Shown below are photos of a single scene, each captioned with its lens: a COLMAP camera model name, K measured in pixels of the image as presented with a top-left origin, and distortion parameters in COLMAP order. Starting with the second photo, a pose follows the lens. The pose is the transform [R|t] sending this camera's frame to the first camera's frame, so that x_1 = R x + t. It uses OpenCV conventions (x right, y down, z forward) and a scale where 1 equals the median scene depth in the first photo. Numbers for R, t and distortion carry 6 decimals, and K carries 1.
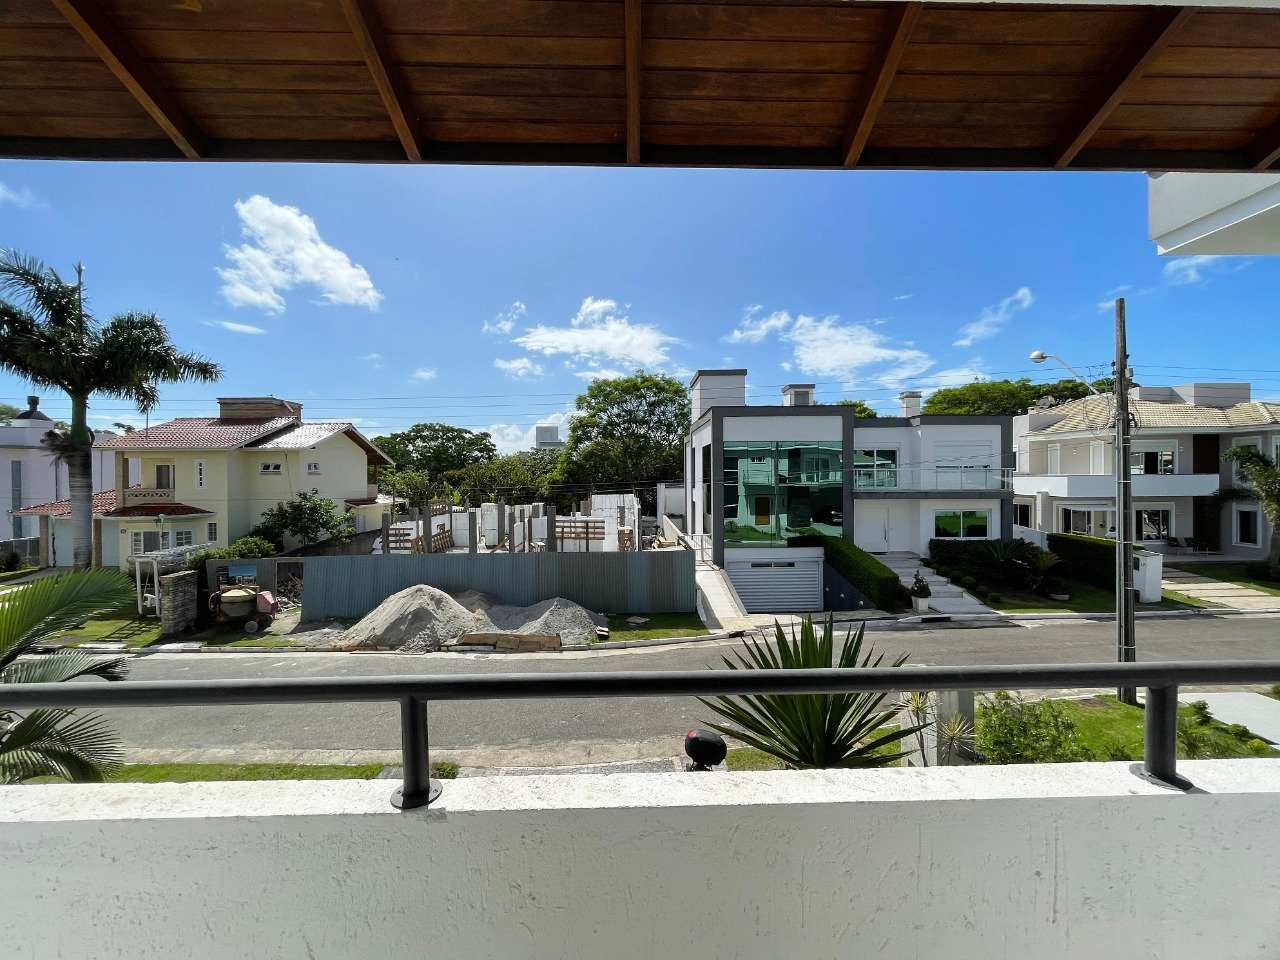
lens RADIAL K [[524.1, 0, 640.0], [0, 524.1, 480.0], [0, 0, 1]] dist [-0.004861, 0.000521]
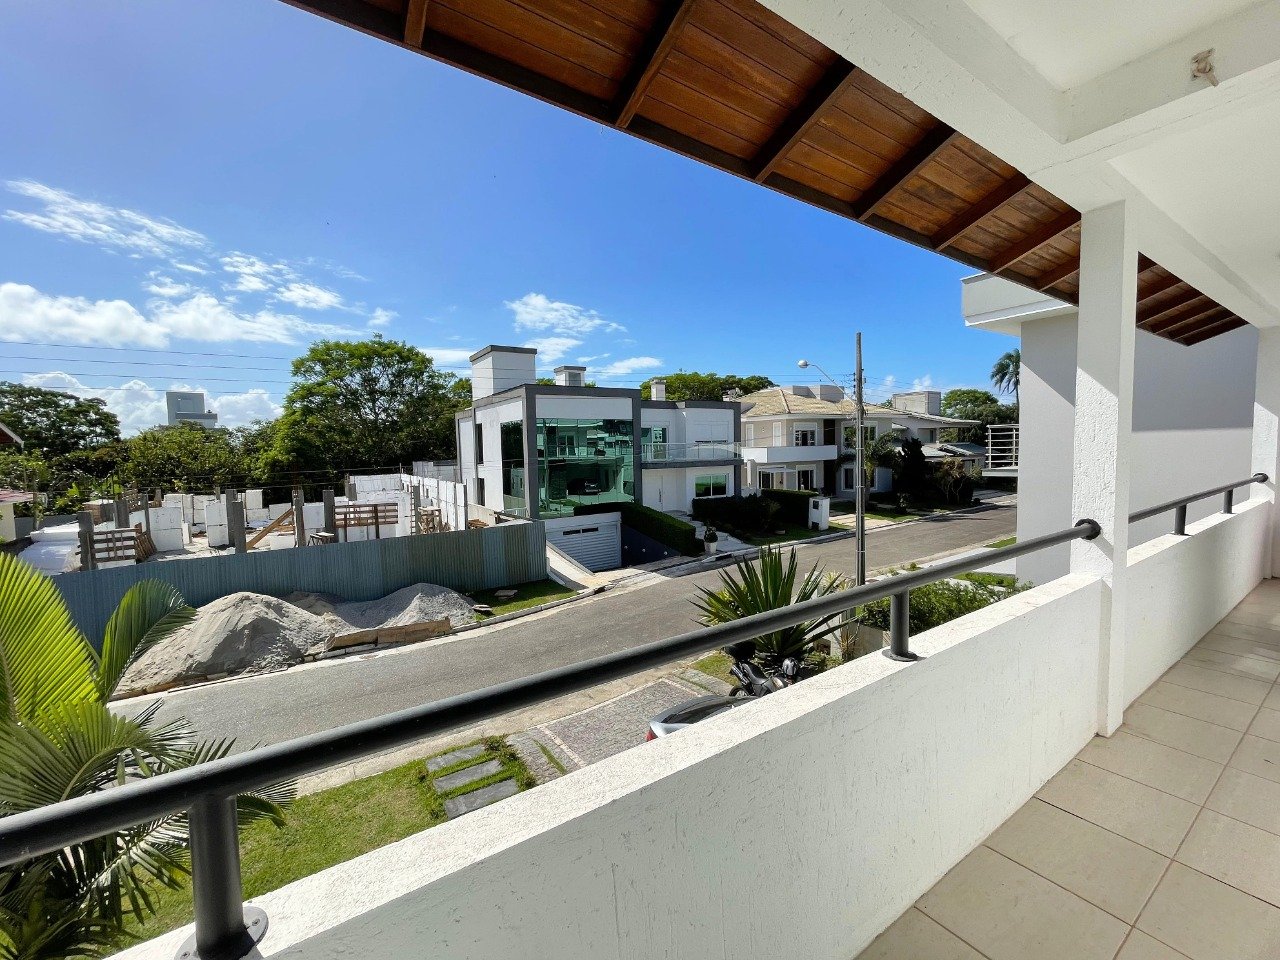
lens RADIAL K [[524.1, 0, 640.0], [0, 524.1, 480.0], [0, 0, 1]] dist [-0.004861, 0.000521]
pose [[0.841823, -0.044294, 0.537933, -0.231909], [0.020649, 0.998540, 0.049905, 0.001562], [-0.539359, -0.030903, 0.841509, 0.006167]]
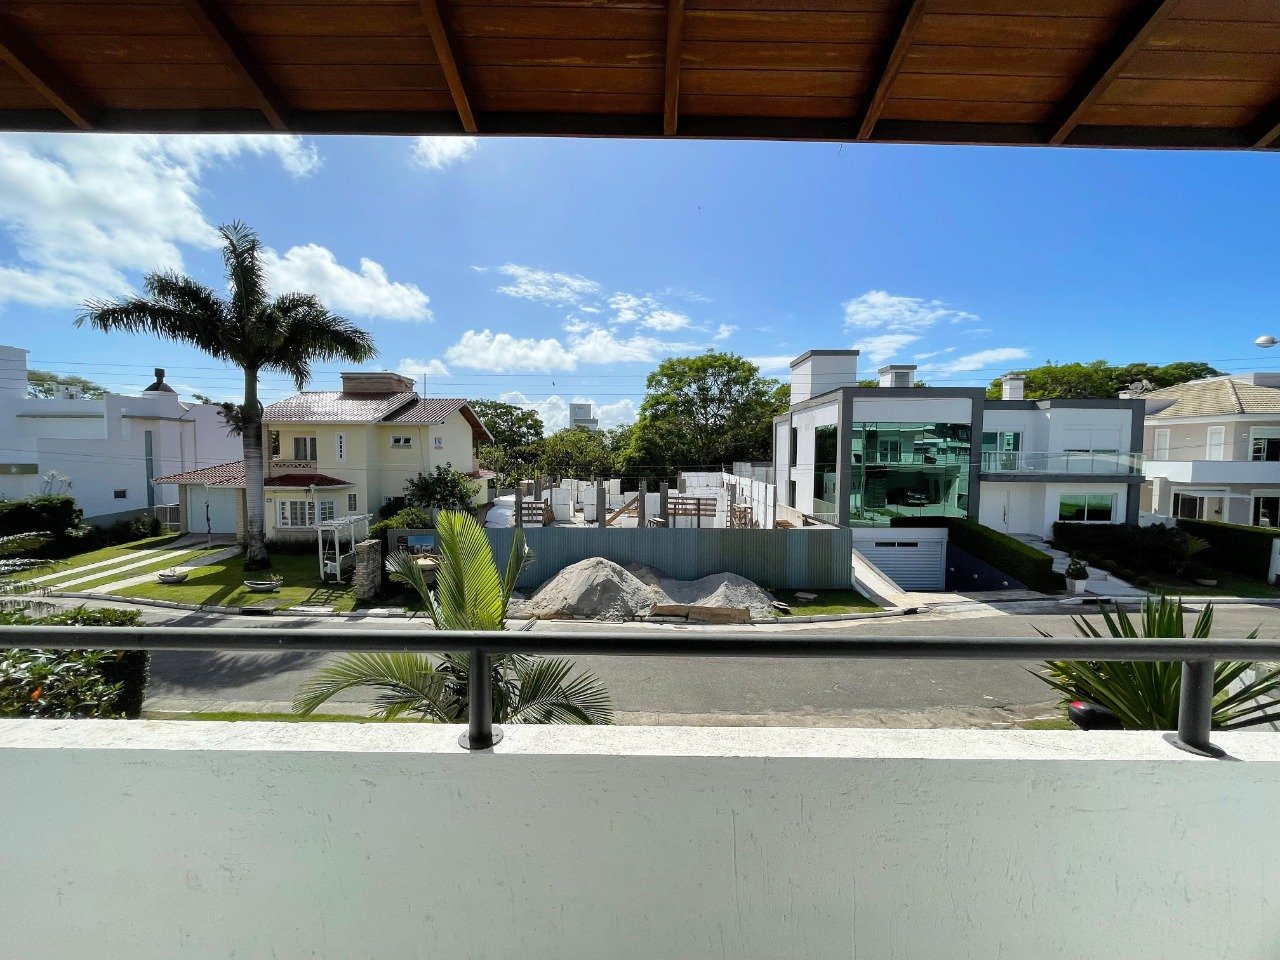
lens RADIAL K [[515.0, 0, 640.0], [0, 515.0, 480.0], [0, 0, 1]] dist [-0.005186, -0.000257]
pose [[0.999505, 0.016742, -0.026631, -0.220092], [-0.015577, 0.998938, 0.043363, 0.001341], [0.027329, -0.042926, 0.998704, -0.005987]]
